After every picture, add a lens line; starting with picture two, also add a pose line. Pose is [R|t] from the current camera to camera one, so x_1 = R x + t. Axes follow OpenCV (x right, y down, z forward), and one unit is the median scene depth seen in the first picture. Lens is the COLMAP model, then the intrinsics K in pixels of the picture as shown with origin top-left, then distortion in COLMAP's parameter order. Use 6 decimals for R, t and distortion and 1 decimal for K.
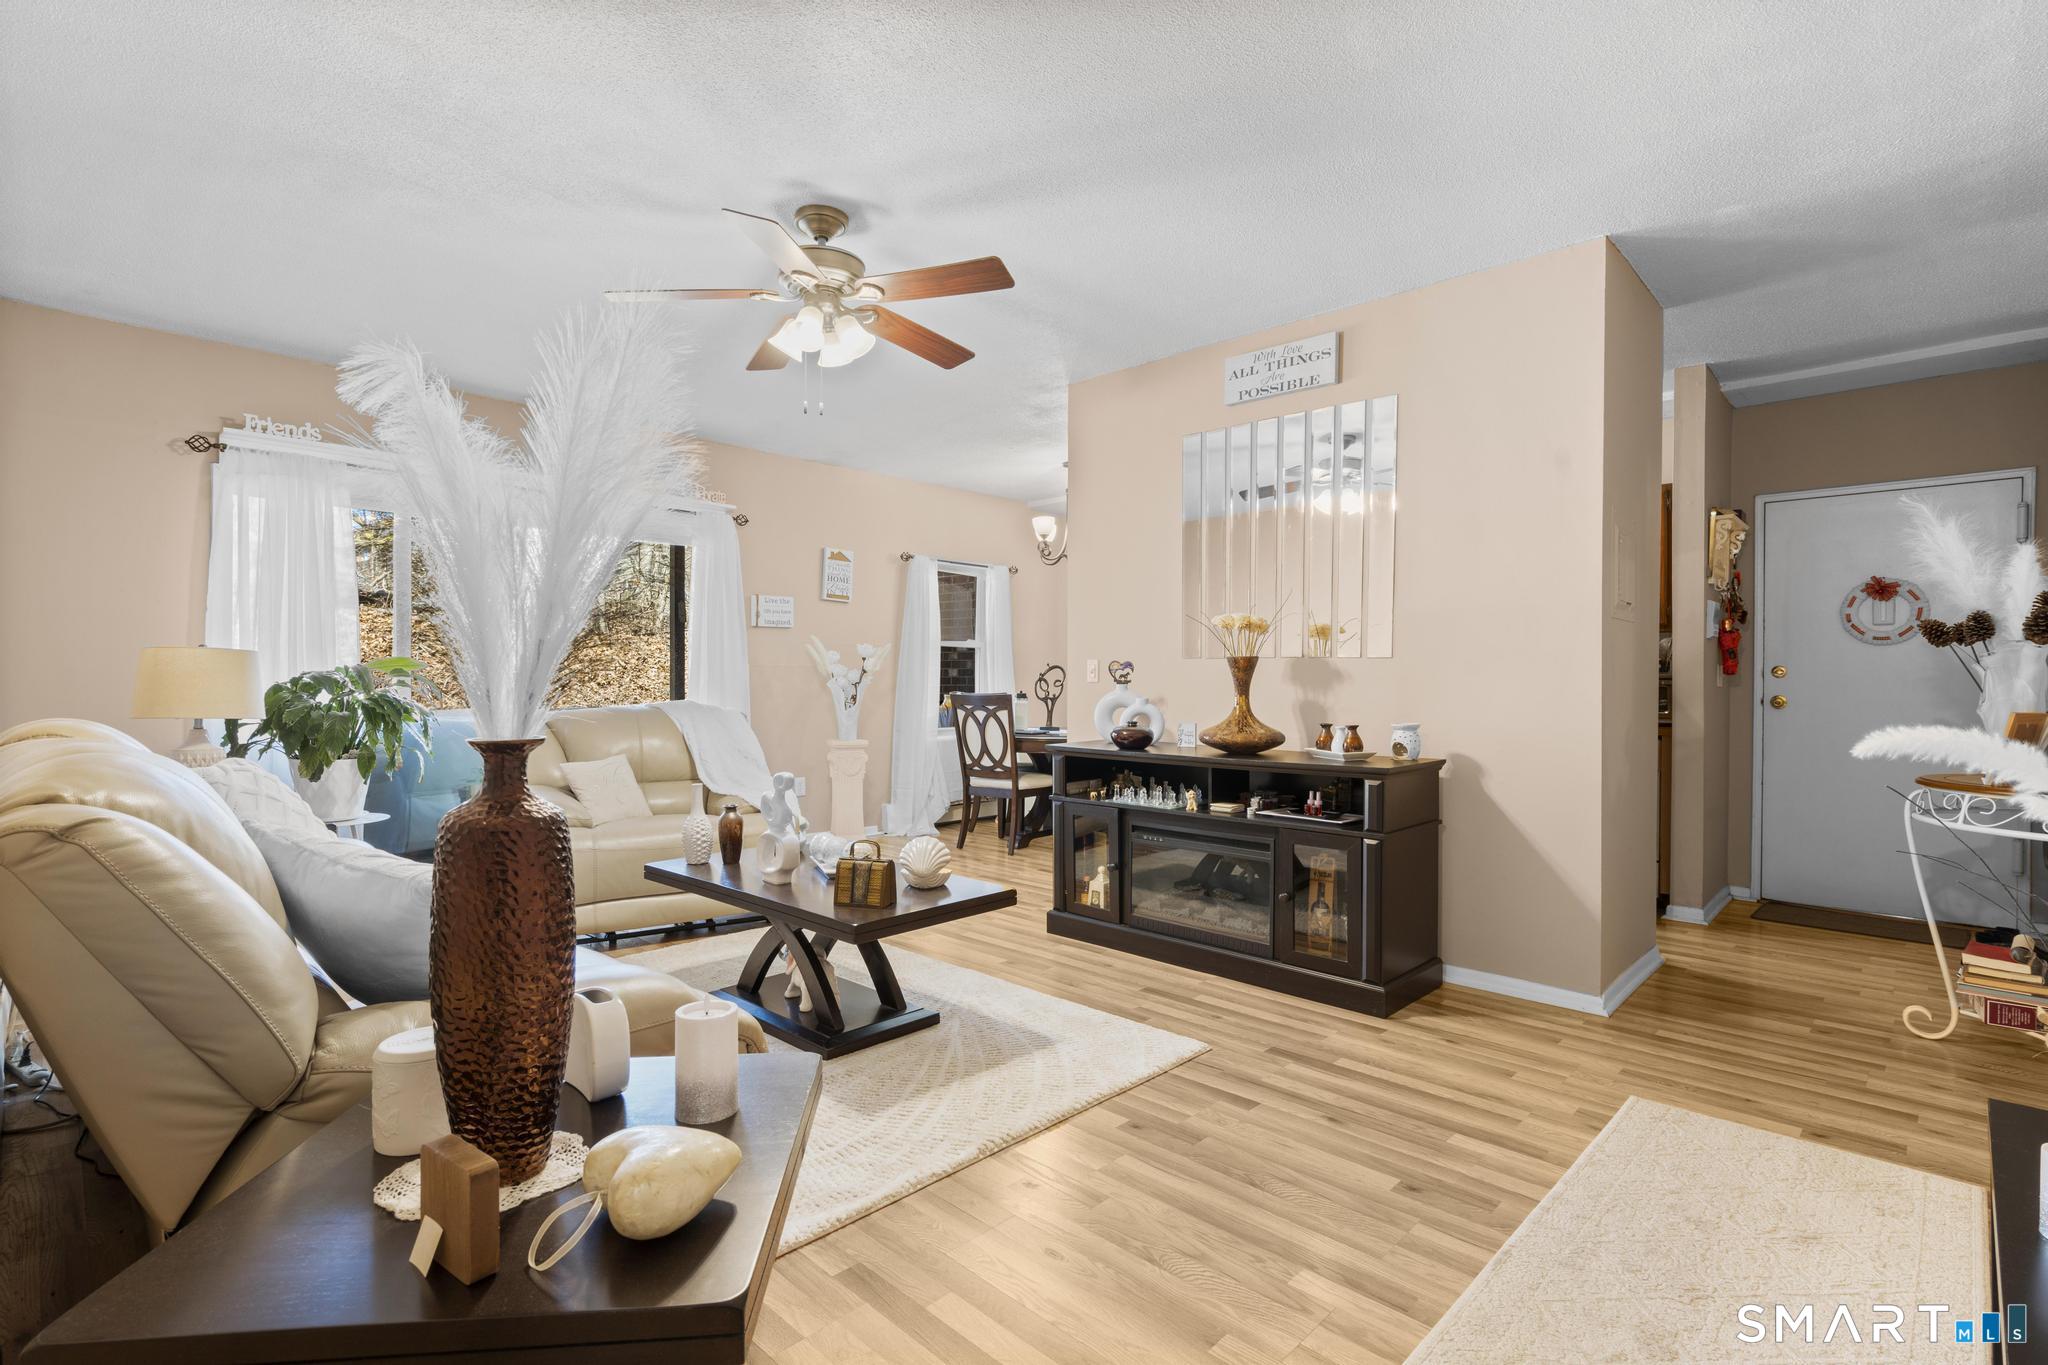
lens RADIAL K [[961.6, 0, 1022.2], [0, 961.6, 687.8], [0, 0, 1]] dist [-0.001713, 0.001902]
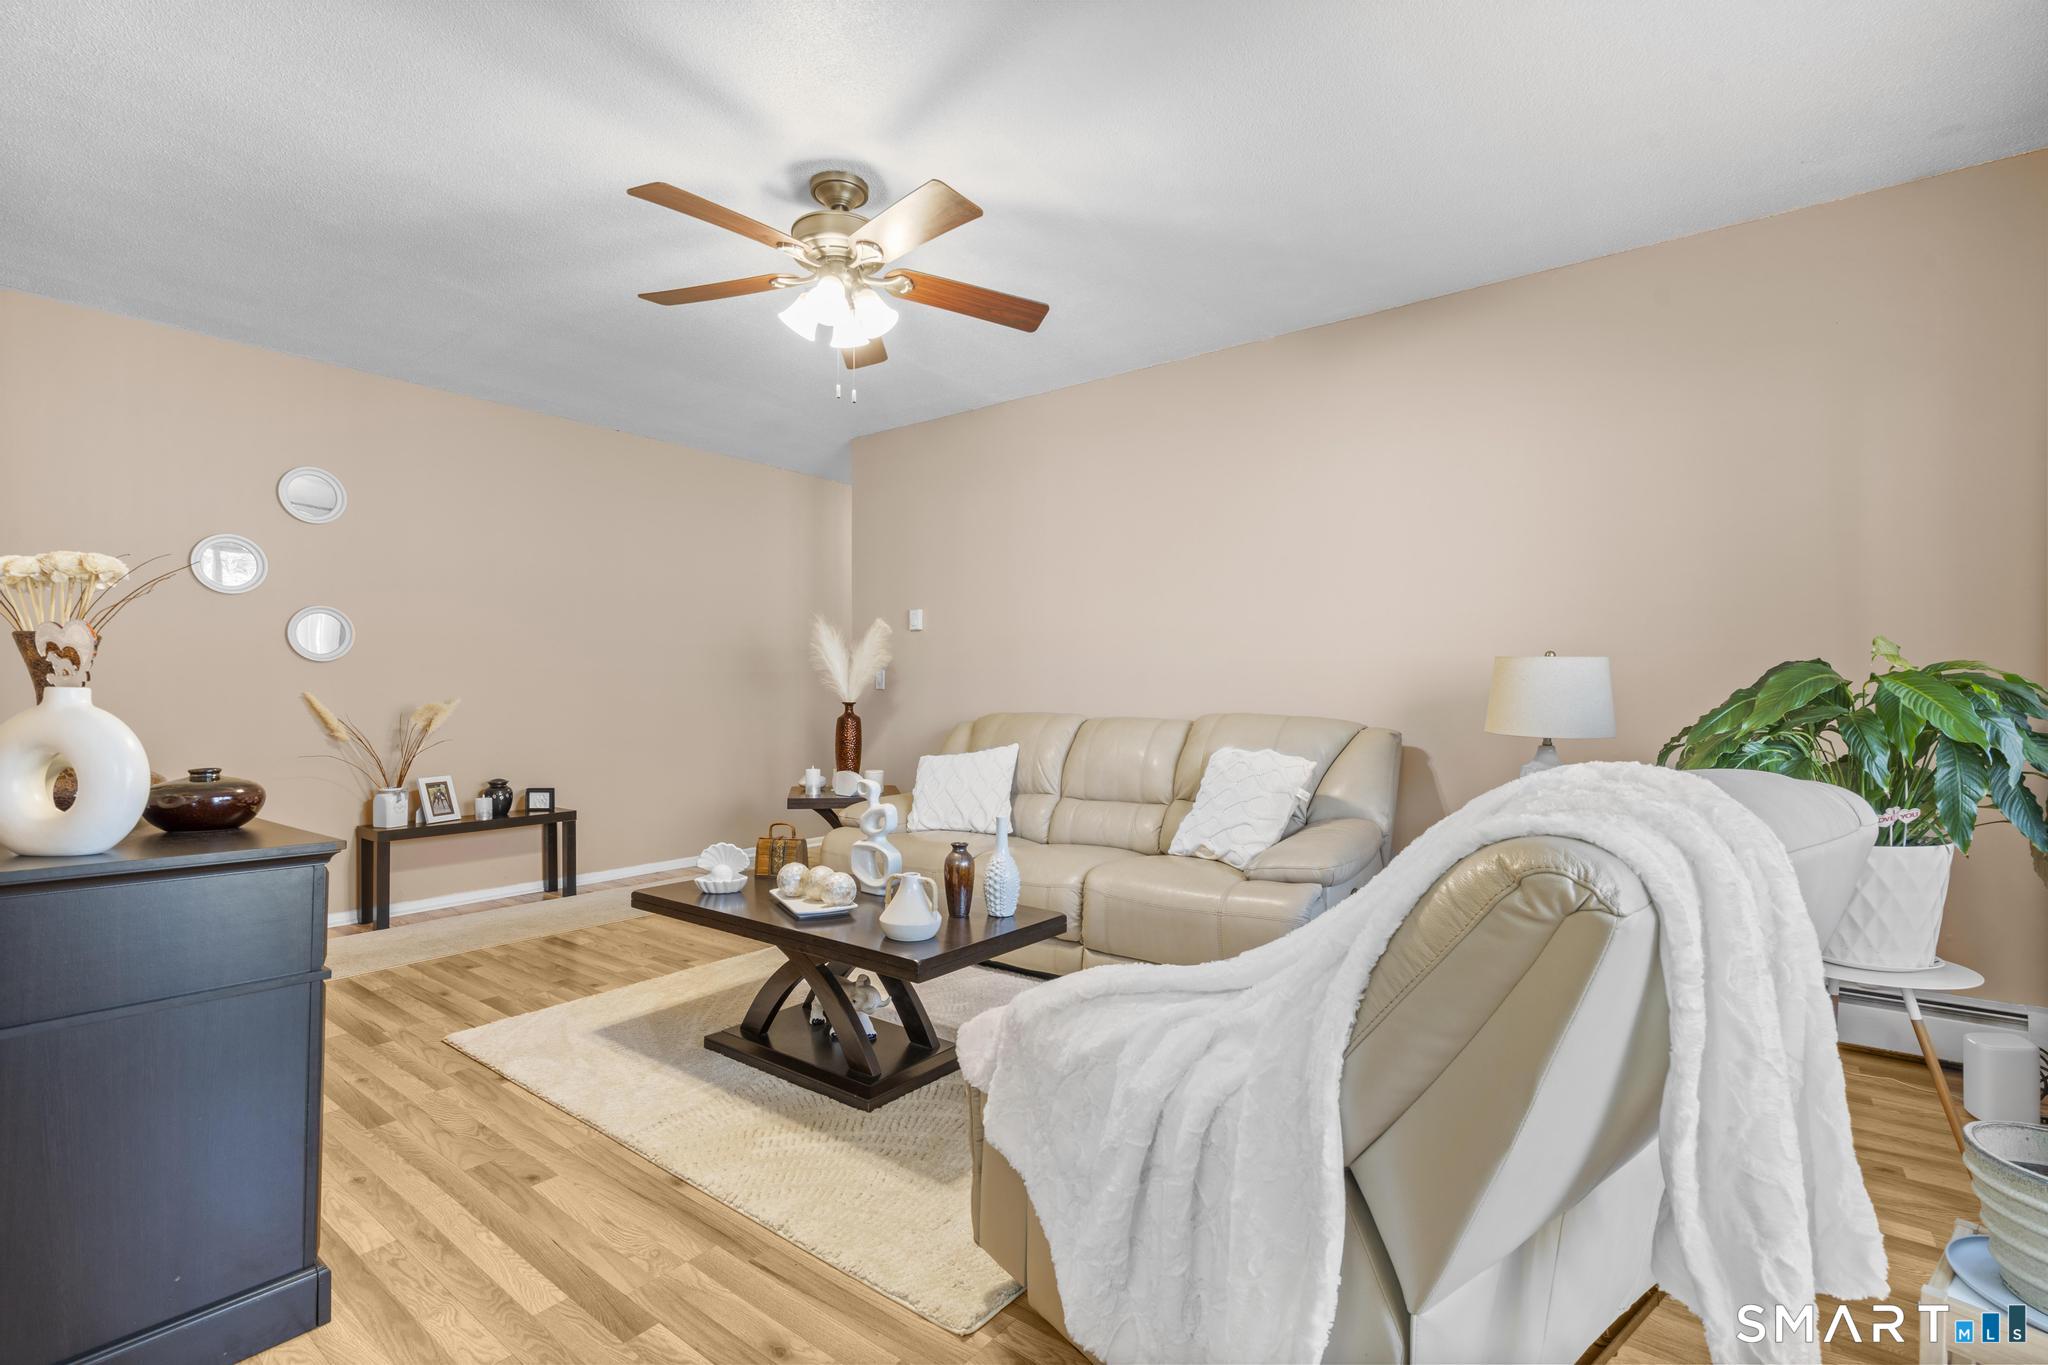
lens RADIAL K [[920.9, 0, 1023.1], [0, 920.9, 686.5], [0, 0, 1]] dist [-0.001749, 0.000419]
pose [[-0.992852, -0.008137, -0.119076, -0.150271], [-0.008093, 0.999967, -0.000859, -0.004774], [0.119079, 0.000111, -0.992885, 1.015805]]
